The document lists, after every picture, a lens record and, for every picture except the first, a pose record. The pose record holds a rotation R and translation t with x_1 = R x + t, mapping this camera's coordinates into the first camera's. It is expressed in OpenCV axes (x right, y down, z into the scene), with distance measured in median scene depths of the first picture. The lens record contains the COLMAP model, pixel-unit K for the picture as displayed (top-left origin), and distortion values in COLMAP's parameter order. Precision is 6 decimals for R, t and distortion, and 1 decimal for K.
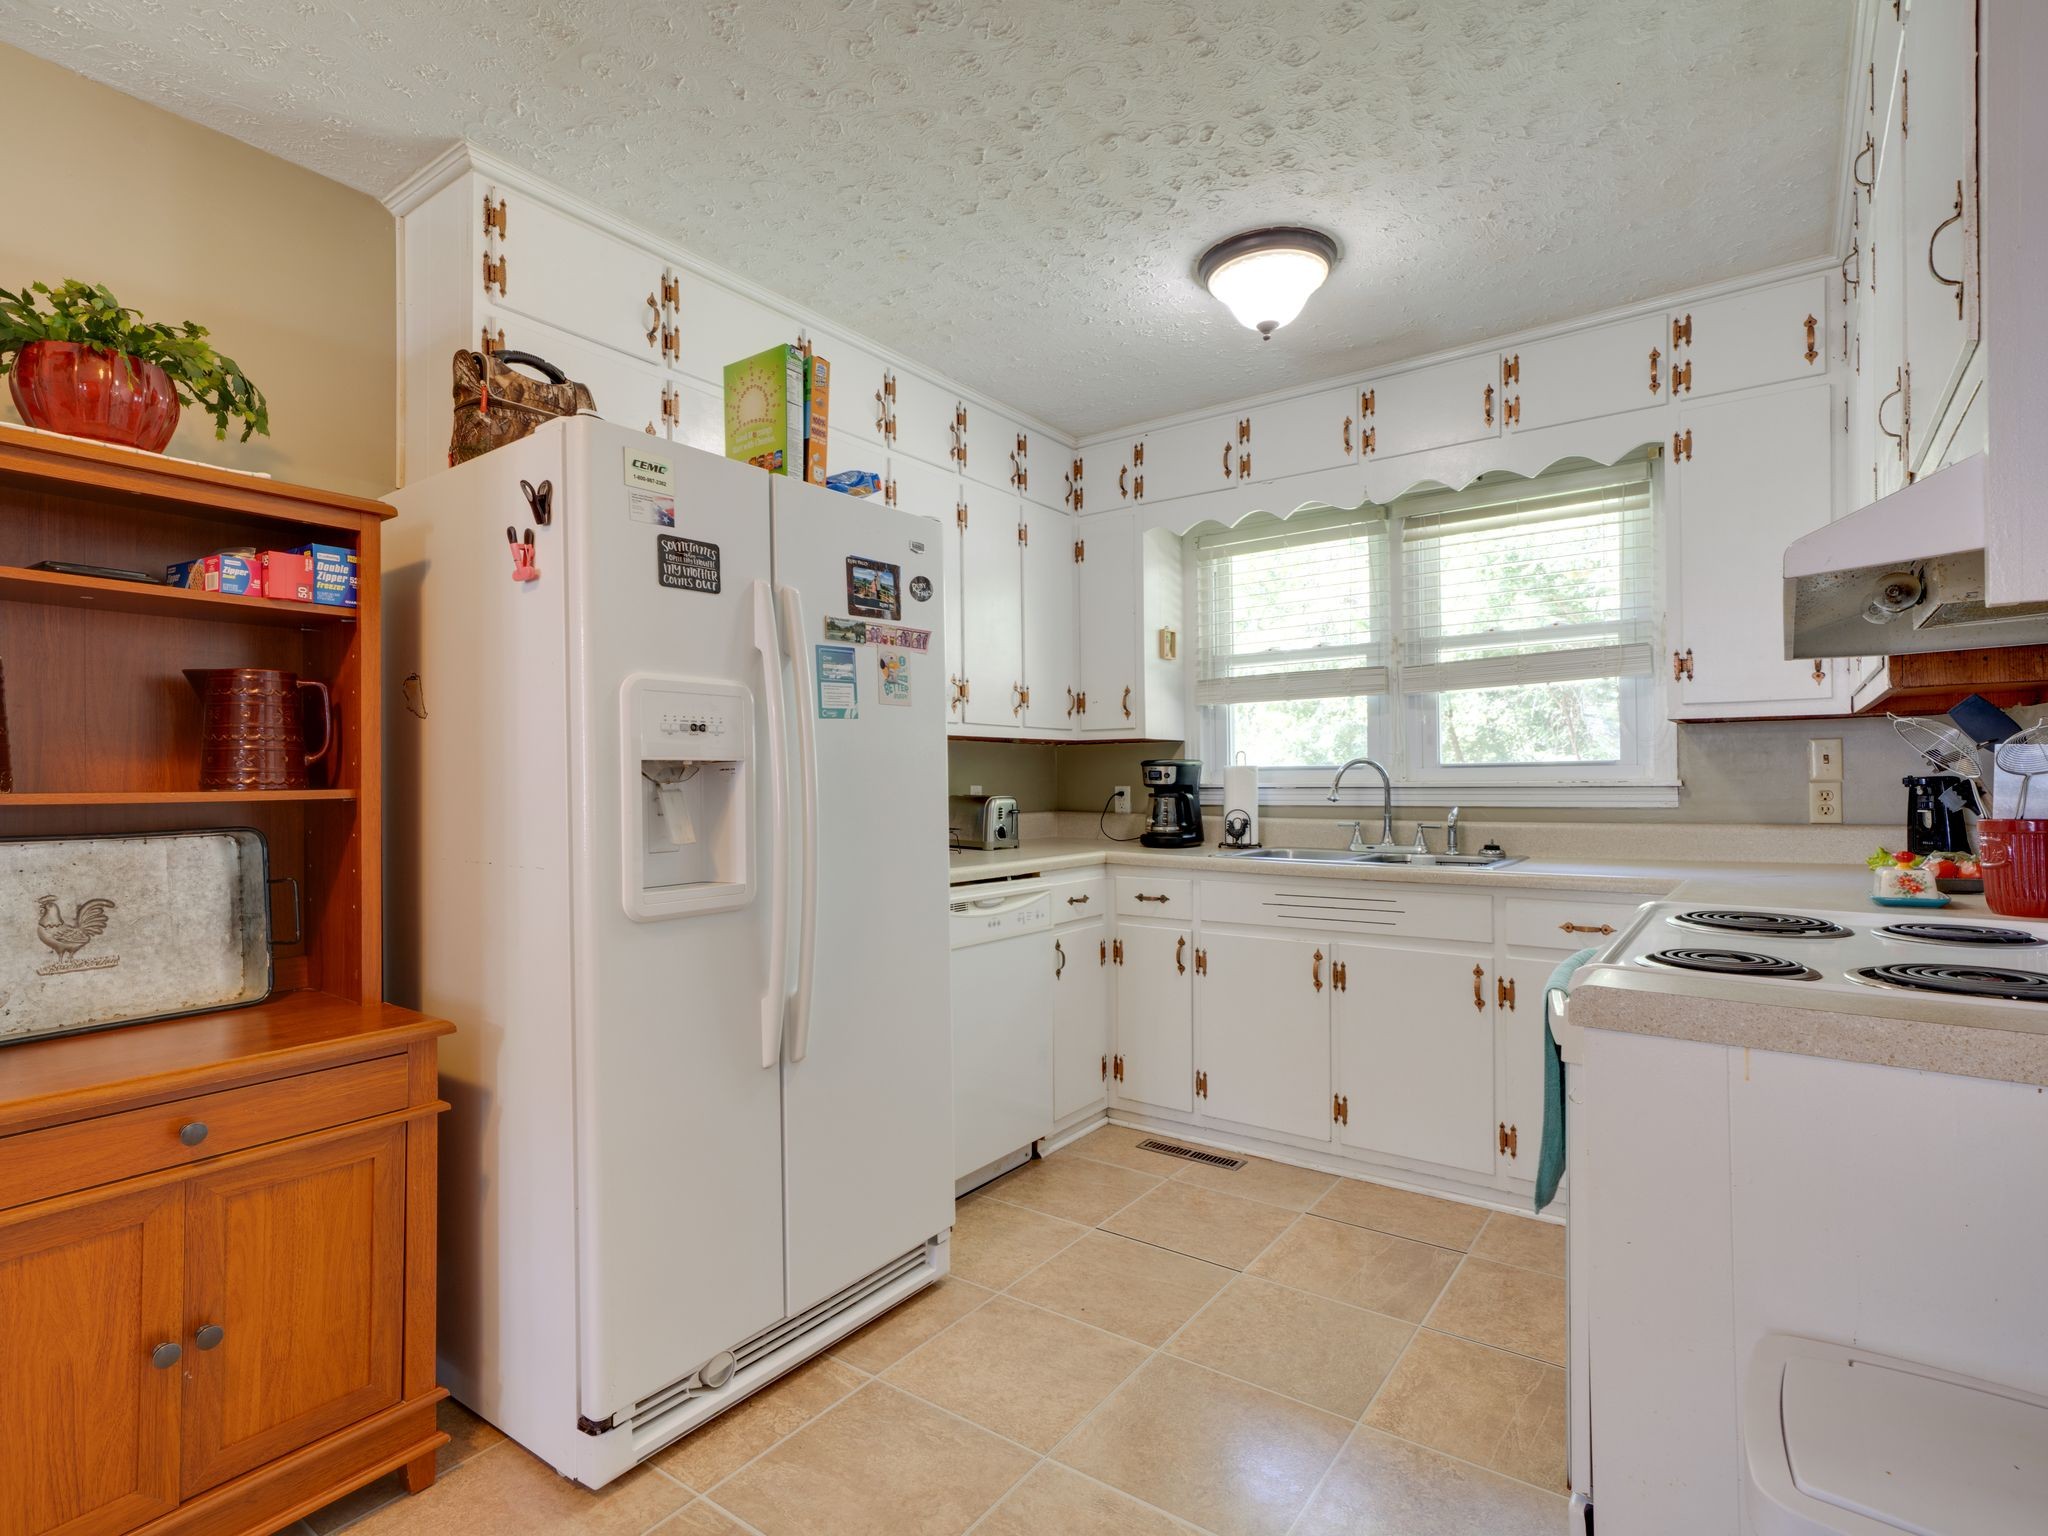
lens RADIAL K [[1017.9, 0, 1024.0], [0, 1017.9, 768.0], [0, 0, 1]] dist [0.002389, 0.000224]
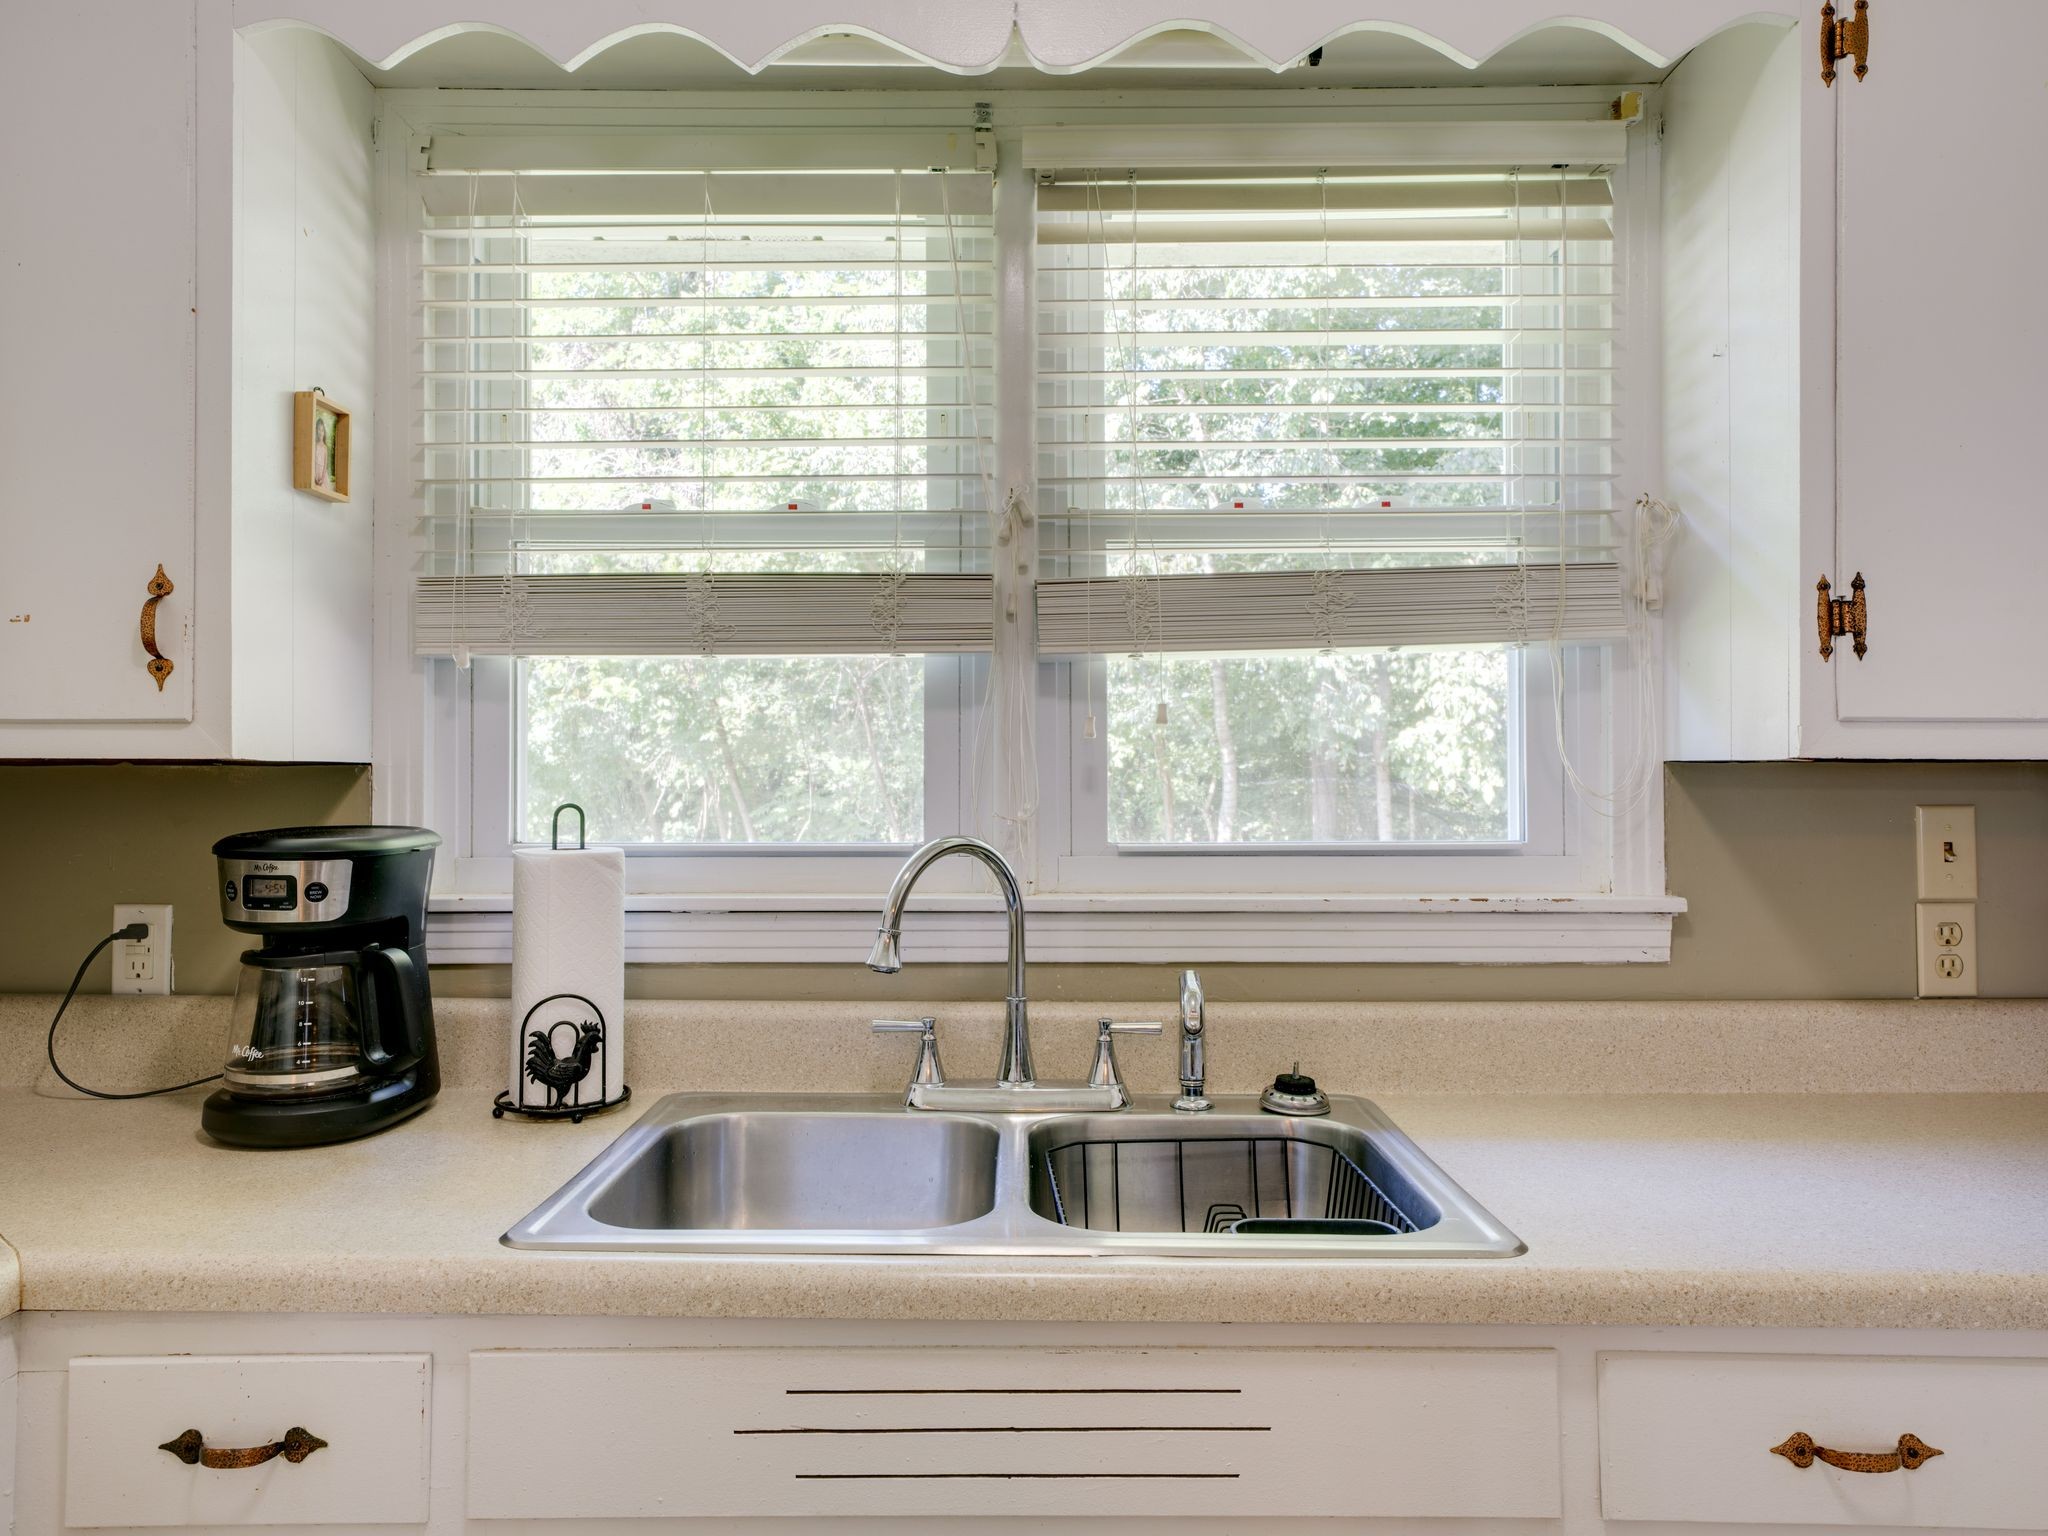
lens RADIAL K [[1421.6, 0, 1018.0], [0, 1421.6, 759.9], [0, 0, 1]] dist [-0.004656, 0.034988]
pose [[0.812787, 0.017596, 0.582296, 0.067556], [-0.014849, 0.999845, -0.009486, -0.028550], [-0.582372, -0.000937, 0.812922, 0.560183]]
